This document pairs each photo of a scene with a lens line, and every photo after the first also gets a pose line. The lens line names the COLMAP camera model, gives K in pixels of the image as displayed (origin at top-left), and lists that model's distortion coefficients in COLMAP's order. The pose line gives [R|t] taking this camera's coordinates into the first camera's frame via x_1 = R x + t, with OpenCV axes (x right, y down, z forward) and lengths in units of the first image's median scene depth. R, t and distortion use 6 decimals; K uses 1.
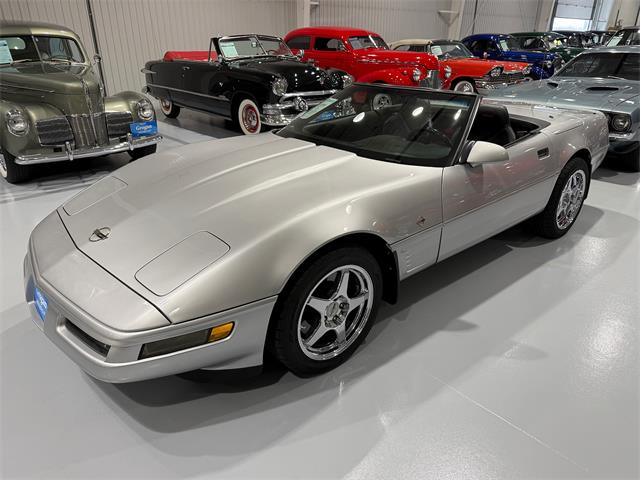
lens RADIAL K [[462.9, 0, 318.8], [0, 462.9, 237.6], [0, 0, 1]] dist [0.027486, -0.039578]
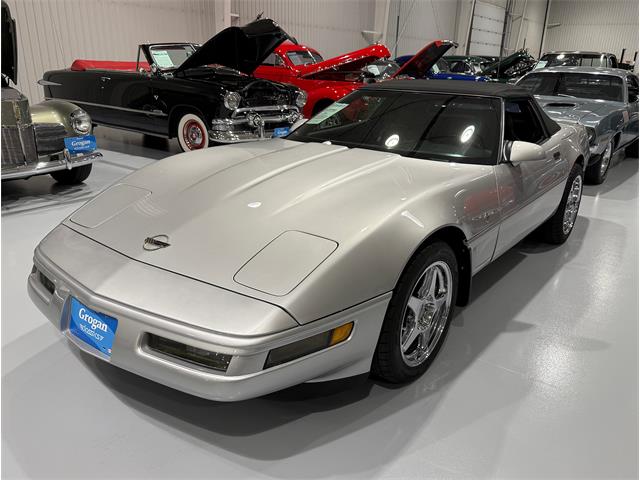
lens RADIAL K [[532.4, 0, 320.4], [0, 532.4, 246.9], [0, 0, 1]] dist [0.009596, 0.002469]
pose [[0.974351, -0.044871, 0.220514, -0.181854], [0.060991, 0.995898, -0.066843, 0.039050], [-0.216610, 0.078578, 0.973091, -0.007271]]
